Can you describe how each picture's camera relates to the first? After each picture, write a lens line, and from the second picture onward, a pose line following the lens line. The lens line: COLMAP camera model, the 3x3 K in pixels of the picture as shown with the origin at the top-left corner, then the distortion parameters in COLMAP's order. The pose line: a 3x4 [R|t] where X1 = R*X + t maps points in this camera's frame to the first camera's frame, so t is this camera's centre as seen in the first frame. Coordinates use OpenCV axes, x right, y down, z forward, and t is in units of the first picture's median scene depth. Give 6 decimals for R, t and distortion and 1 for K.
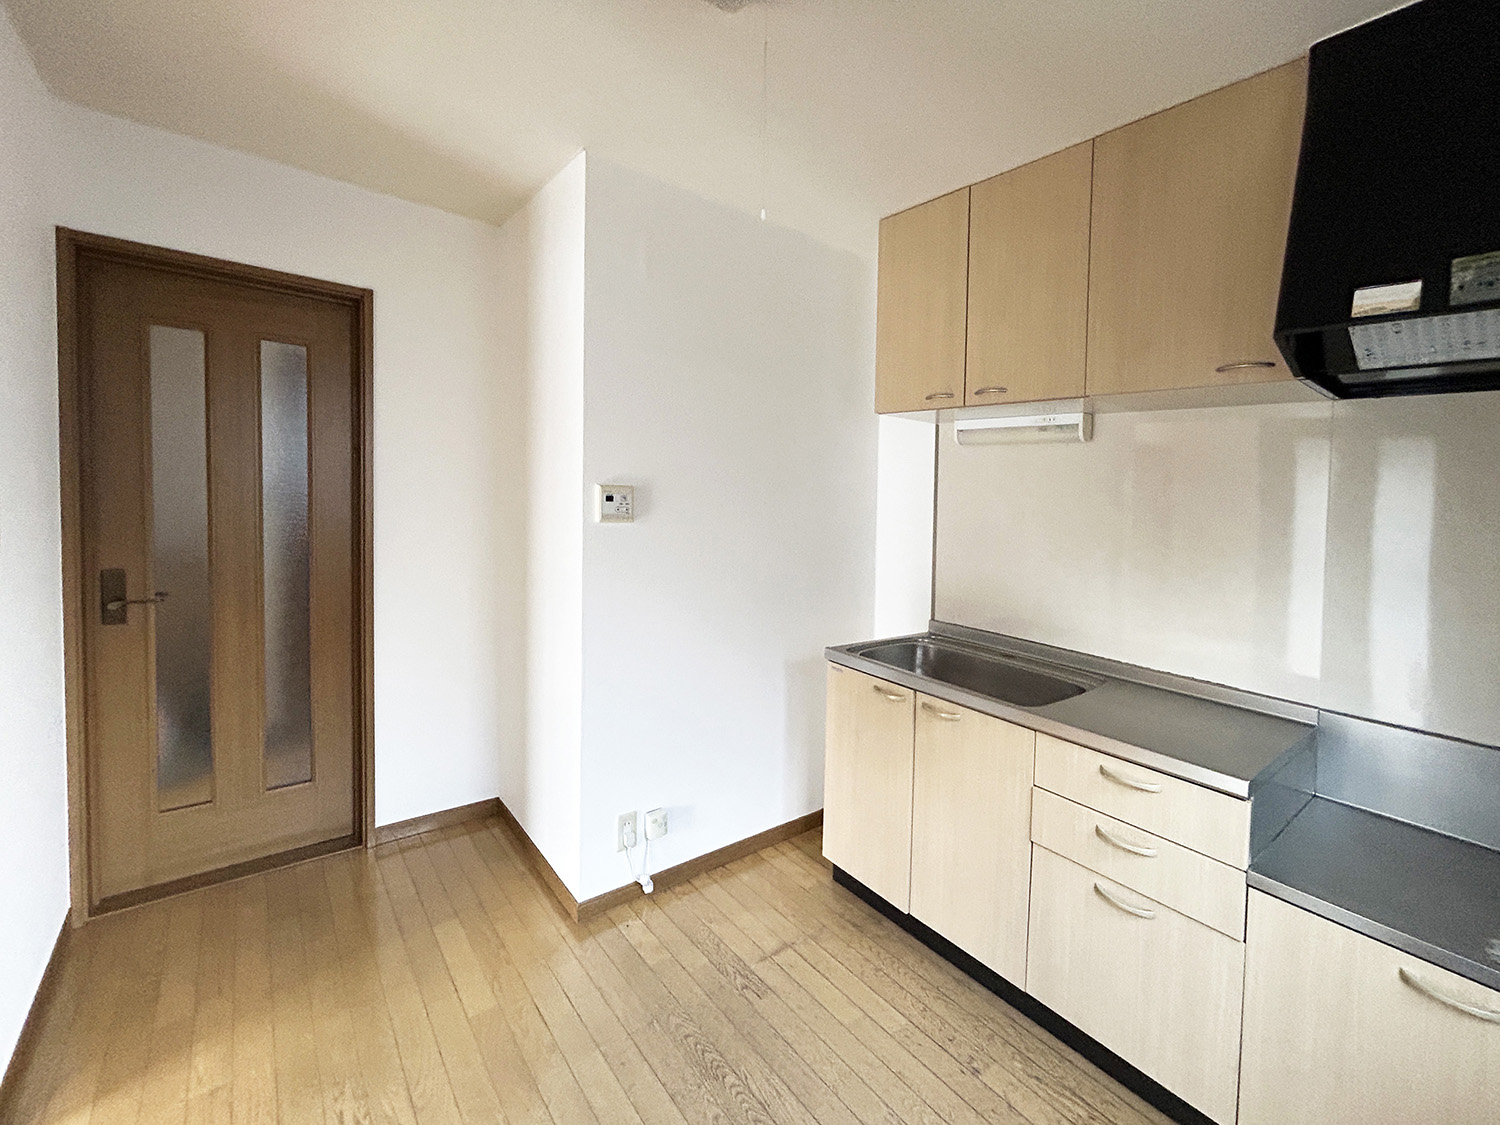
lens RADIAL K [[640.5, 0, 748.8], [0, 640.5, 516.4], [0, 0, 1]] dist [-0.000081, -0.000182]
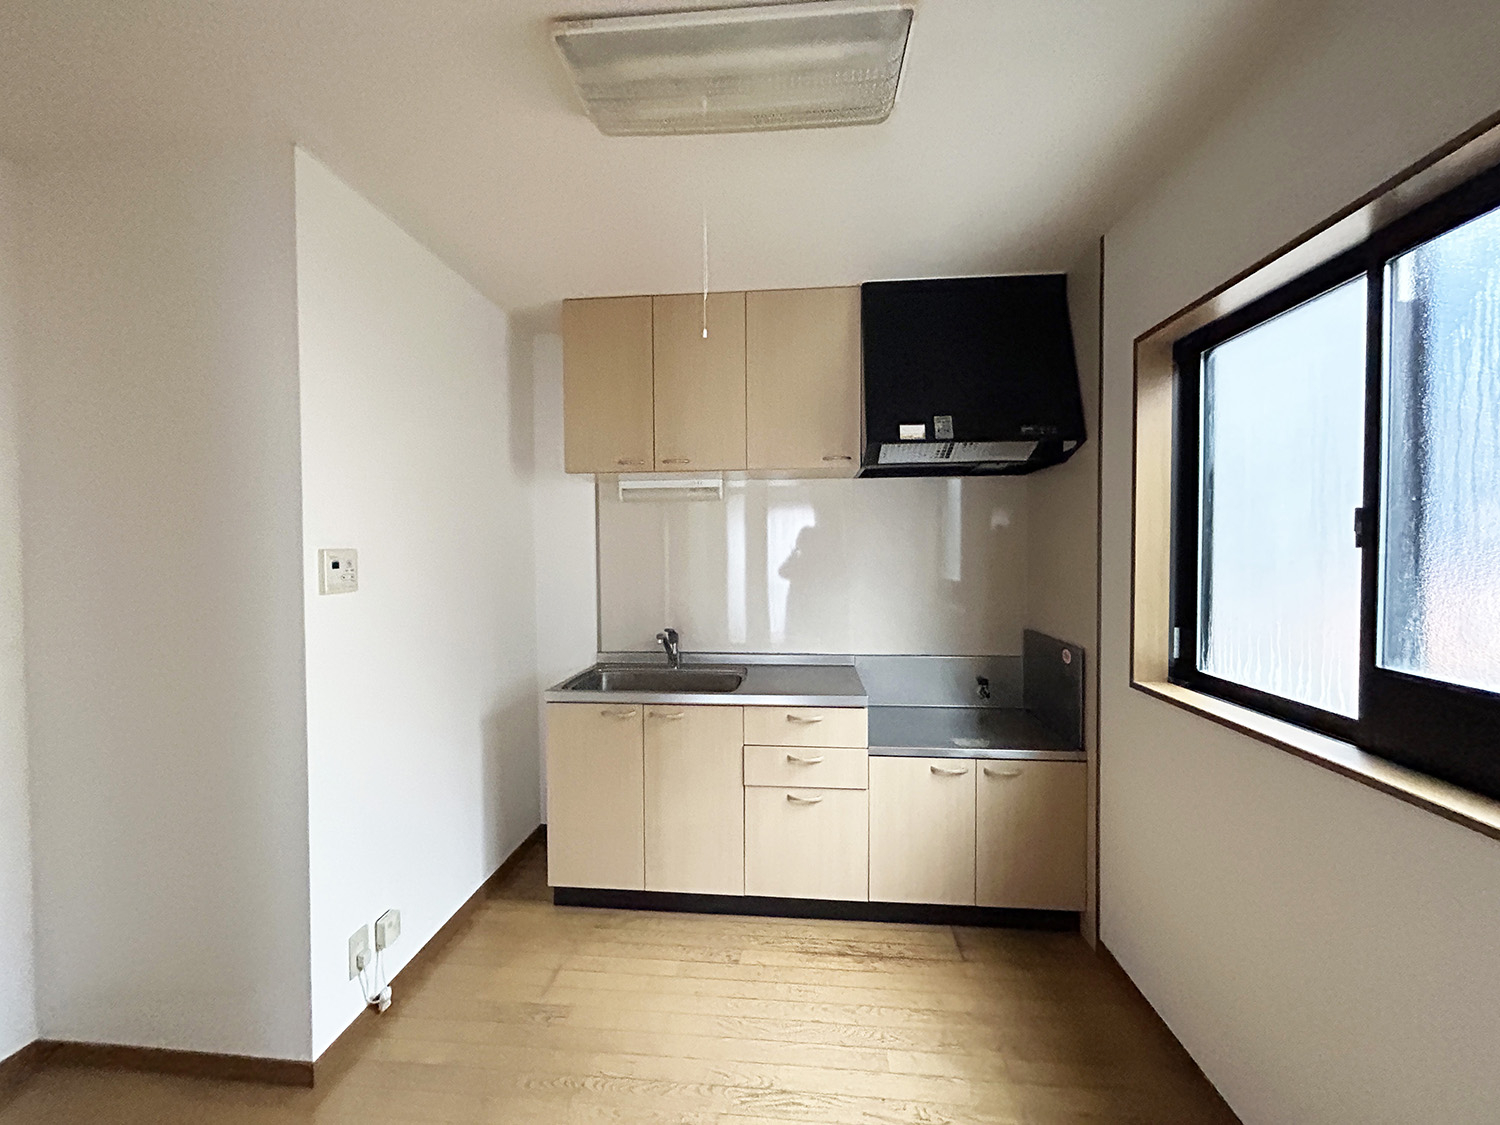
lens RADIAL K [[621.2, 0, 750.0], [0, 621.2, 562.5], [0, 0, 1]] dist [-0.000617, -0.000062]
pose [[0.685255, -0.070381, 0.724895, -0.459466], [0.071856, 0.996997, 0.028874, -0.016974], [-0.724750, 0.032302, 0.688254, 0.033925]]
